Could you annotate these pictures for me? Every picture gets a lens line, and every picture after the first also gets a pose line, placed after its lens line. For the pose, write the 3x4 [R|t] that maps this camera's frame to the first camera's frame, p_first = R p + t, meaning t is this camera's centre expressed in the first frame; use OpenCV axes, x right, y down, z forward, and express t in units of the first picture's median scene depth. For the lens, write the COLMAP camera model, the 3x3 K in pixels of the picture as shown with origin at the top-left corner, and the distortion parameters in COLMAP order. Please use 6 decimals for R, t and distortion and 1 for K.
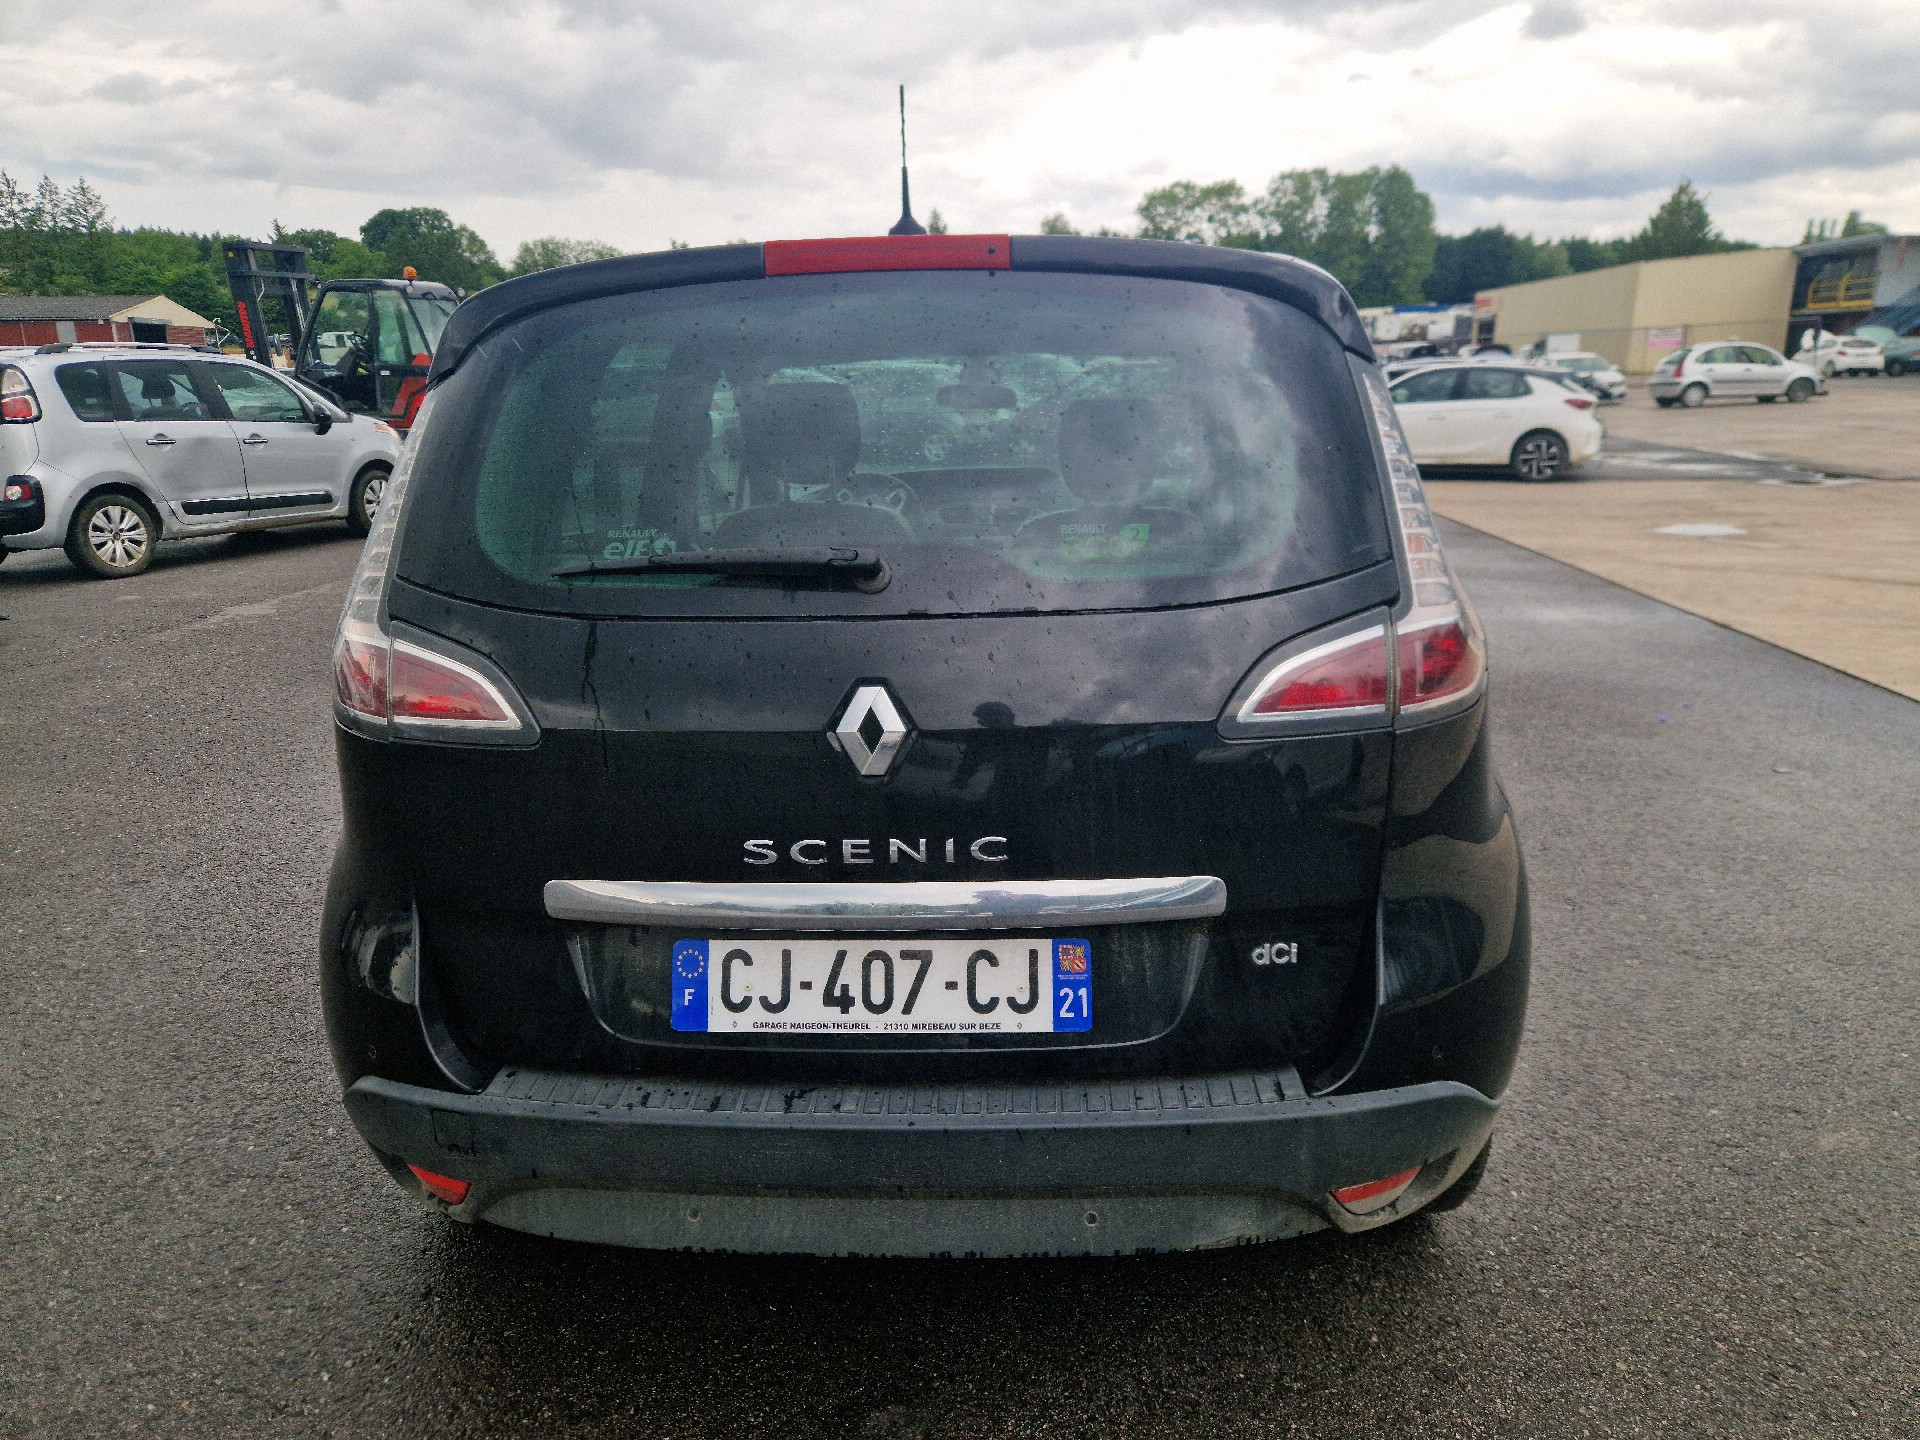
lens RADIAL K [[1347.7, 0, 956.2], [0, 1347.7, 725.6], [0, 0, 1]] dist [0.011305, -0.005345]
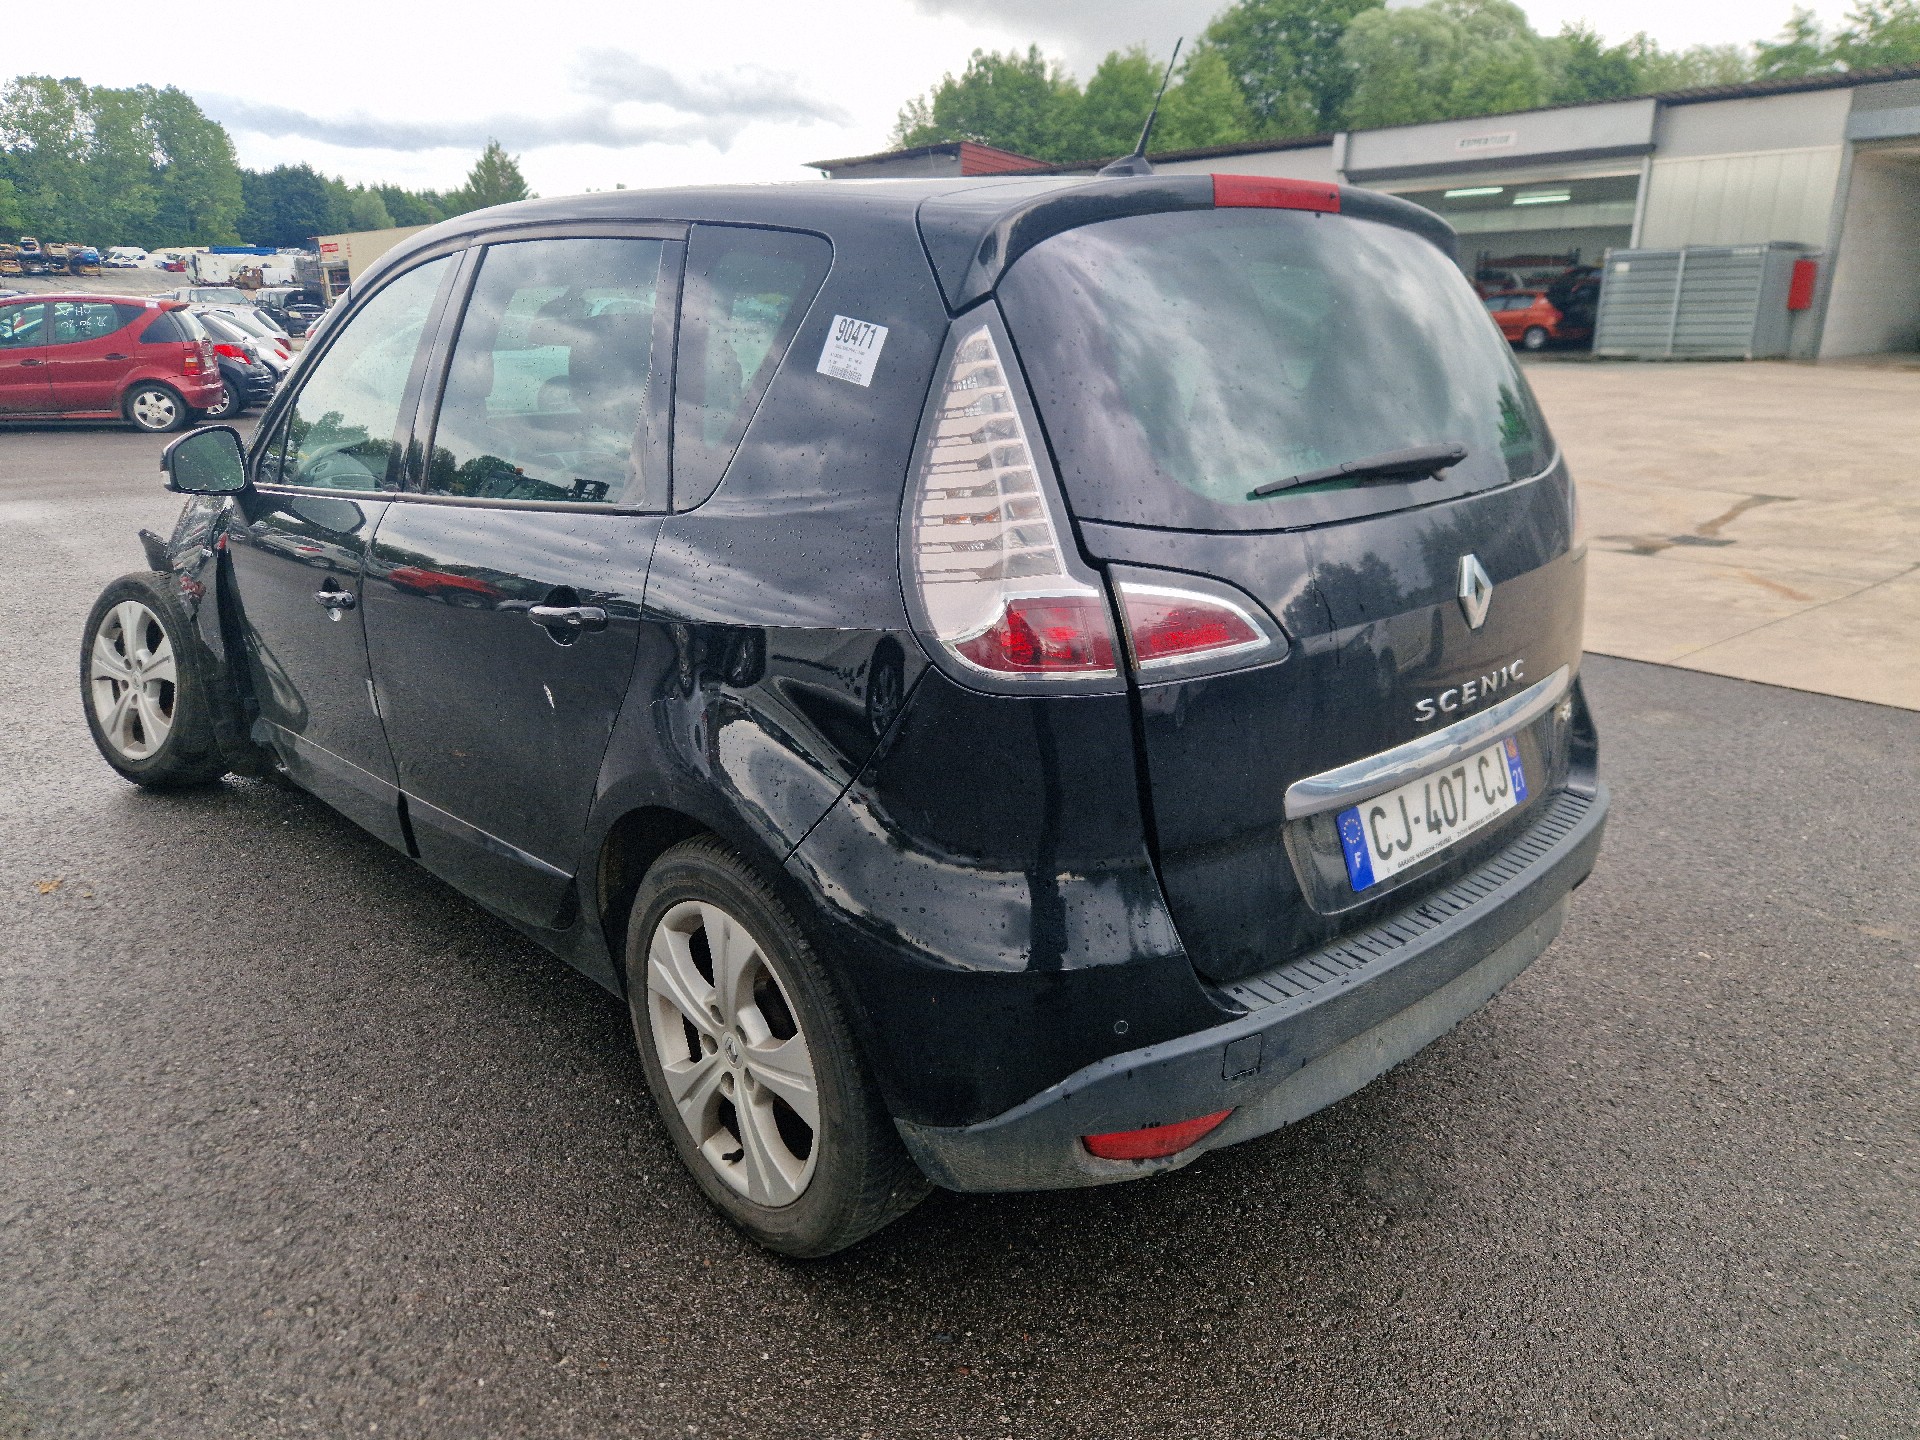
lens RADIAL K [[1347.7, 0, 956.2], [0, 1347.7, 725.6], [0, 0, 1]] dist [0.011305, -0.005345]
pose [[0.677659, -0.197053, 0.708483, -1.199262], [0.172965, 0.979111, 0.106883, -0.084535], [-0.714745, 0.050113, 0.697587, 0.456058]]
